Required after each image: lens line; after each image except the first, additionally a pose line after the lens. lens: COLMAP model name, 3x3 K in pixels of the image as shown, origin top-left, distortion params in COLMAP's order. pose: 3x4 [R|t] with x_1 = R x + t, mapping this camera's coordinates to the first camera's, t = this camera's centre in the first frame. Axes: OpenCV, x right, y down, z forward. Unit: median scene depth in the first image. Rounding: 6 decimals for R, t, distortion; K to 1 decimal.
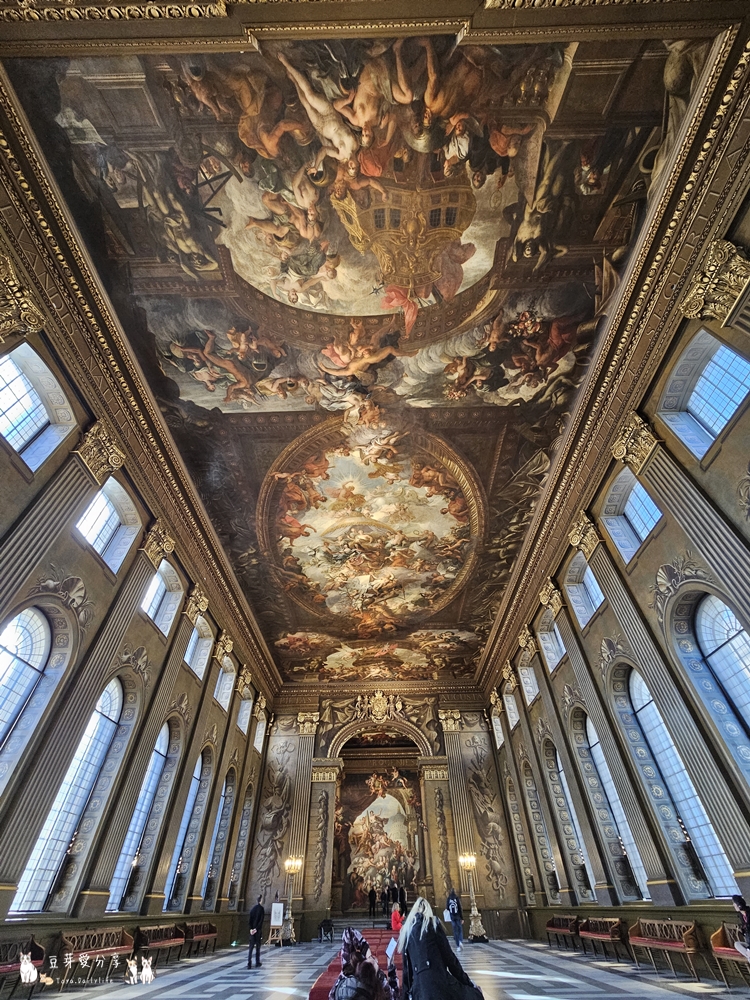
lens RADIAL K [[408.5, 0, 375.5], [0, 408.5, 498.5], [0, 0, 1]] dist [-0.006648, 0.003212]
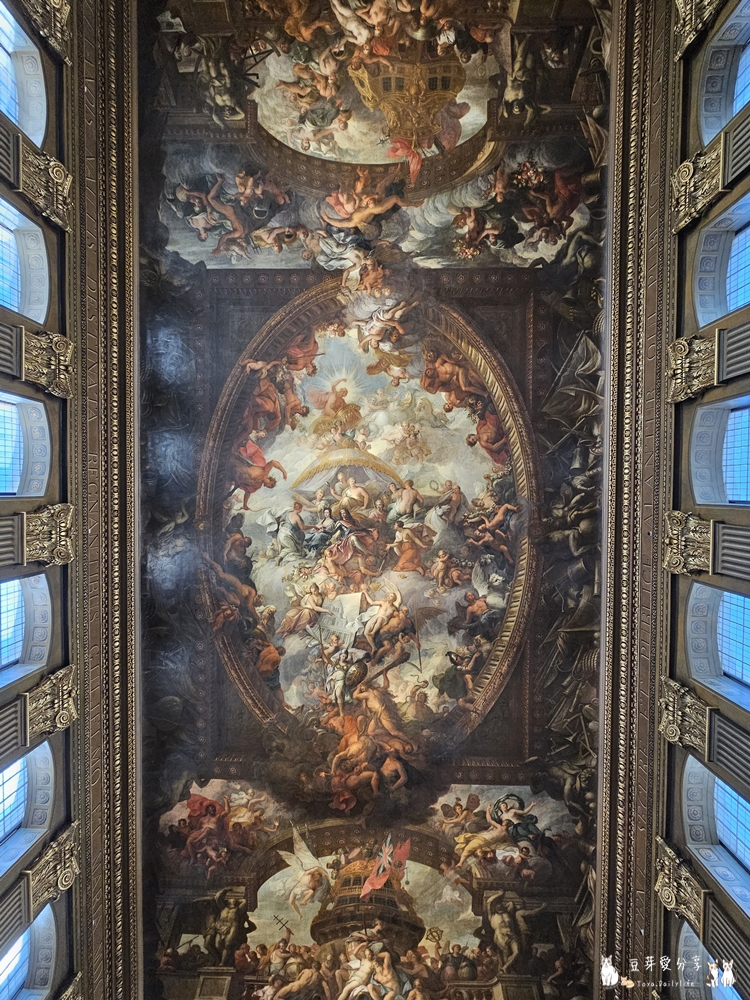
lens RADIAL K [[407.8, 0, 381.4], [0, 407.8, 504.3], [0, 0, 1]] dist [-0.003096, 0.000645]
pose [[0.999199, 0.026734, -0.029791, 0.045546], [-0.039900, 0.724537, -0.688080, 0.757459], [0.003190, 0.688717, 0.725023, 0.711889]]
